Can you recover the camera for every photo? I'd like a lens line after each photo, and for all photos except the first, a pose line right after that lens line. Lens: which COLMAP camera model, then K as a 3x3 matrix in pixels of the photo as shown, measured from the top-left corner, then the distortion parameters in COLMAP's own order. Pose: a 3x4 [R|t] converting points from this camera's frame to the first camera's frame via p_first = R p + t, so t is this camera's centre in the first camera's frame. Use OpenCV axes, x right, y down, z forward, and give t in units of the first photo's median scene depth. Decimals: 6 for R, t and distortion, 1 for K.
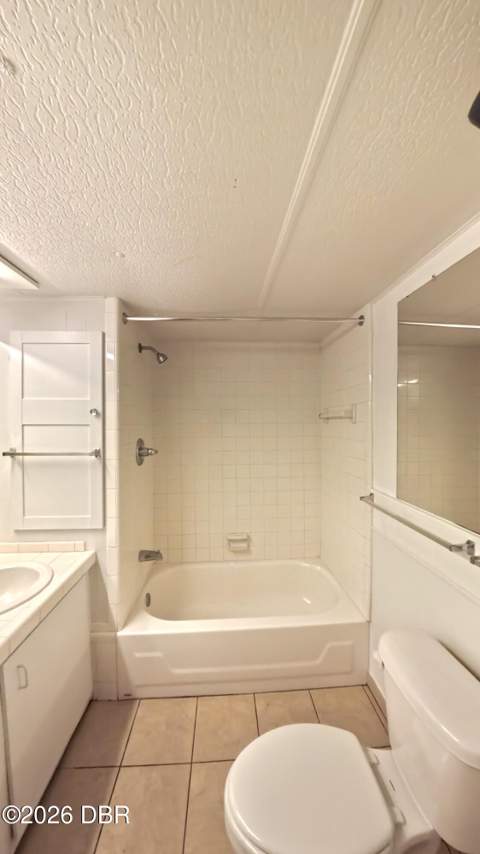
lens RADIAL K [[280.6, 0, 240.0], [0, 280.6, 427.0], [0, 0, 1]] dist [-0.018776, -0.000053]
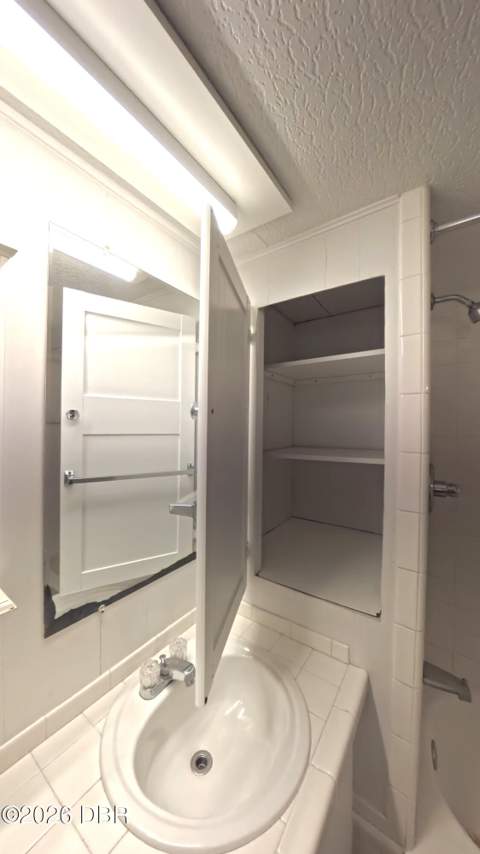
lens RADIAL K [[280.6, 0, 240.0], [0, 280.6, 427.0], [0, 0, 1]] dist [-0.018776, -0.000053]
pose [[0.779197, 0.008000, -0.626728, -0.389170], [-0.014730, 0.999876, -0.005549, -0.028609], [0.626606, 0.013555, 0.779218, 0.423483]]
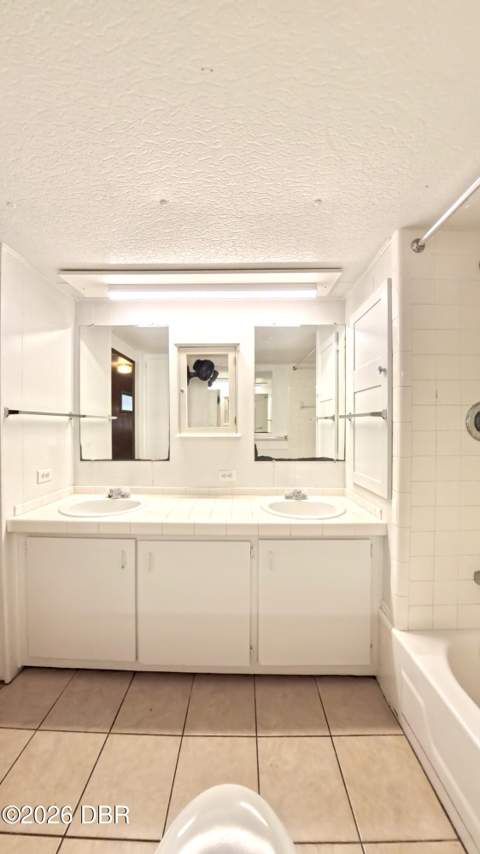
lens RADIAL K [[280.6, 0, 240.0], [0, 280.6, 427.0], [0, 0, 1]] dist [-0.018776, -0.000053]
pose [[-0.070698, 0.002568, -0.997494, 0.425346], [-0.010802, 0.999936, 0.003340, 0.134866], [0.997439, 0.011011, -0.070666, 0.591107]]
